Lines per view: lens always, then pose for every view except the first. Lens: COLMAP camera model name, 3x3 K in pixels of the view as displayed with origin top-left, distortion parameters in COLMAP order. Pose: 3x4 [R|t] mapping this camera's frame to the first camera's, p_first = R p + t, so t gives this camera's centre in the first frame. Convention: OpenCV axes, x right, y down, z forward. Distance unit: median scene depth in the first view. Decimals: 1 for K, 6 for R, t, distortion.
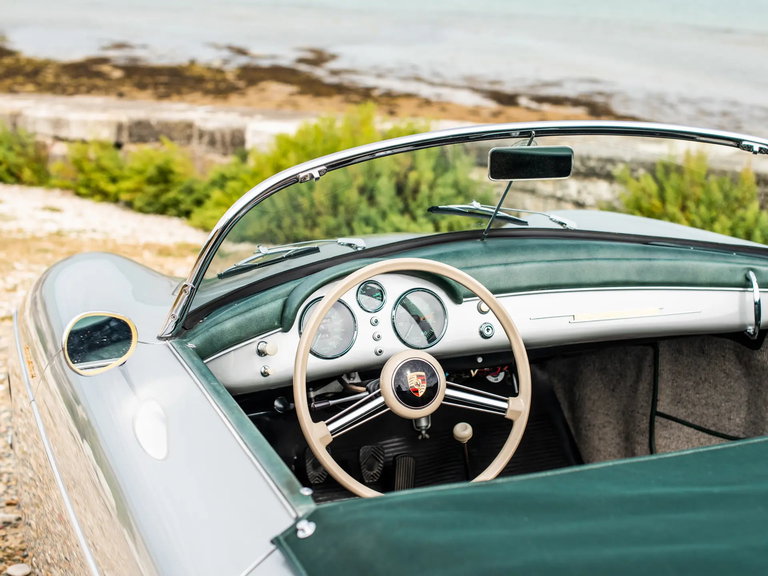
lens RADIAL K [[1289.6, 0, 388.8], [0, 1289.6, 256.2], [0, 0, 1]] dist [-0.152896, 0.016635]
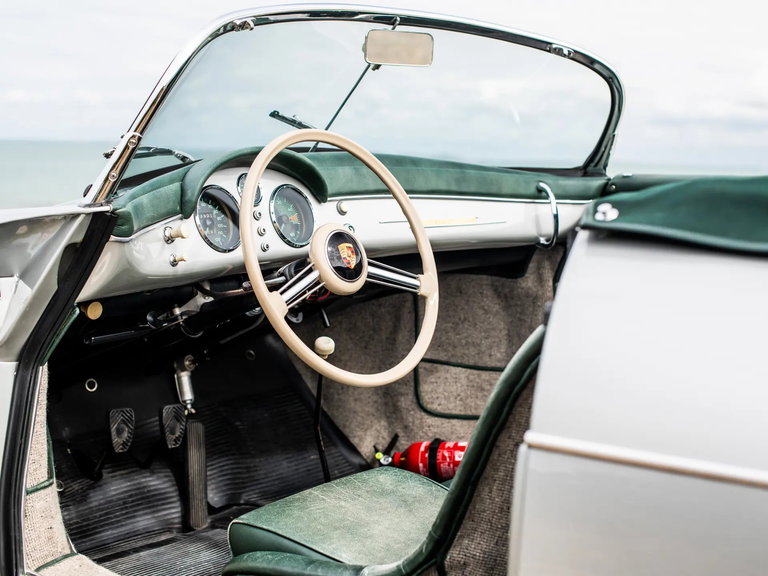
lens RADIAL K [[1289.6, 0, 388.8], [0, 1289.6, 256.2], [0, 0, 1]] dist [-0.152896, 0.016635]
pose [[0.870798, -0.038910, 0.490099, -0.305647], [0.106311, 0.988181, -0.110437, 0.153097], [-0.480010, 0.148271, 0.864642, 0.128481]]
